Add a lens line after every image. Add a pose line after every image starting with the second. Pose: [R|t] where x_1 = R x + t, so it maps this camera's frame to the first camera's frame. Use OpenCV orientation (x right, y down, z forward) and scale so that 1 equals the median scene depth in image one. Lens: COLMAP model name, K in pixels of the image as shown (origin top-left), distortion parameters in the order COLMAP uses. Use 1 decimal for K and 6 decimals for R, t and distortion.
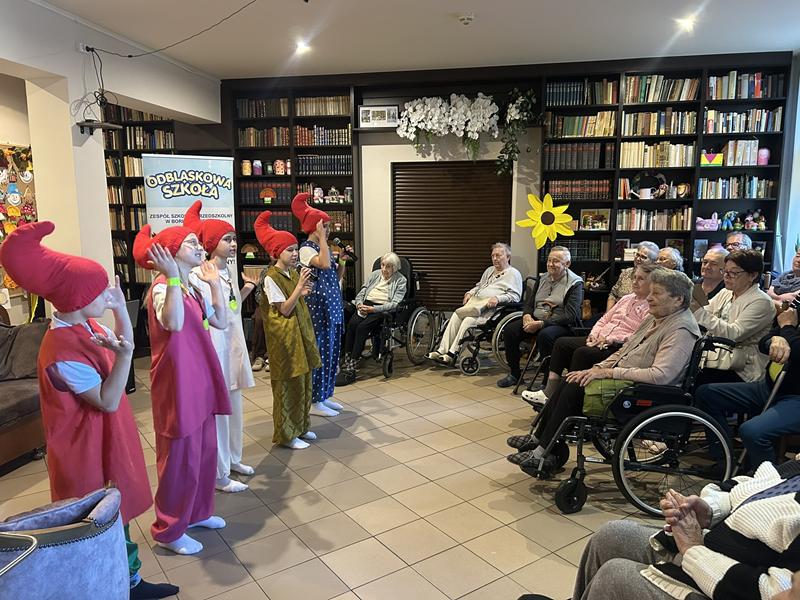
lens RADIAL K [[607.5, 0, 399.4], [0, 607.5, 302.4], [0, 0, 1]] dist [0.073365, -0.090725]
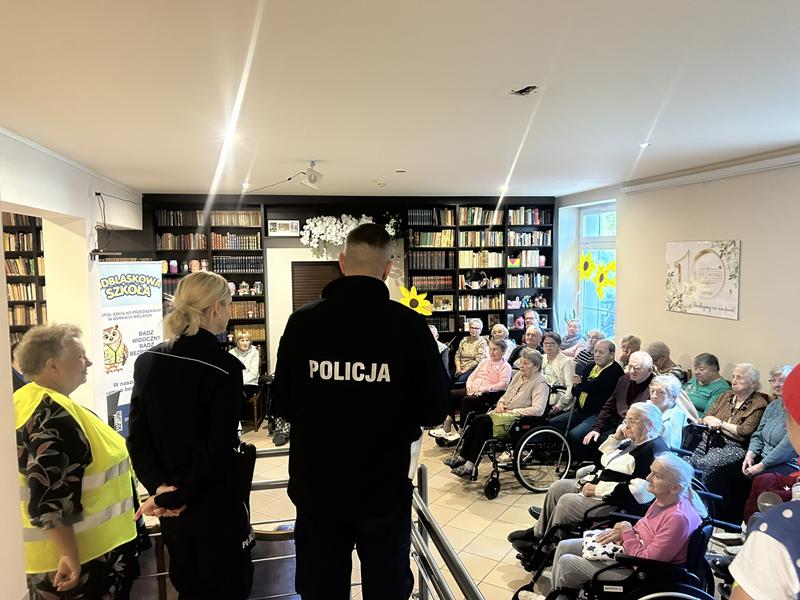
lens RADIAL K [[604.2, 0, 403.8], [0, 604.2, 302.5], [0, 0, 1]] dist [0.090547, -0.100347]
pose [[0.925947, -0.036269, 0.375907, -0.298073], [0.065735, 0.995662, -0.065856, -0.051290], [-0.371887, 0.085689, 0.924314, -0.263752]]
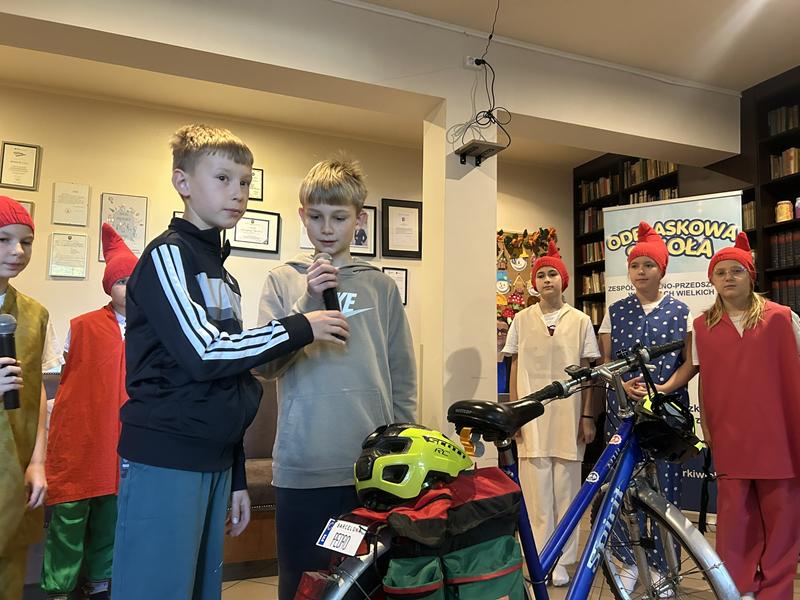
lens RADIAL K [[604.2, 0, 403.8], [0, 604.2, 302.5], [0, 0, 1]] dist [0.090547, -0.100347]
pose [[0.537912, -0.065928, -0.840419, 0.066544], [-0.142833, 0.975395, -0.167936, 0.029844], [0.830812, 0.210374, 0.515261, 0.427401]]
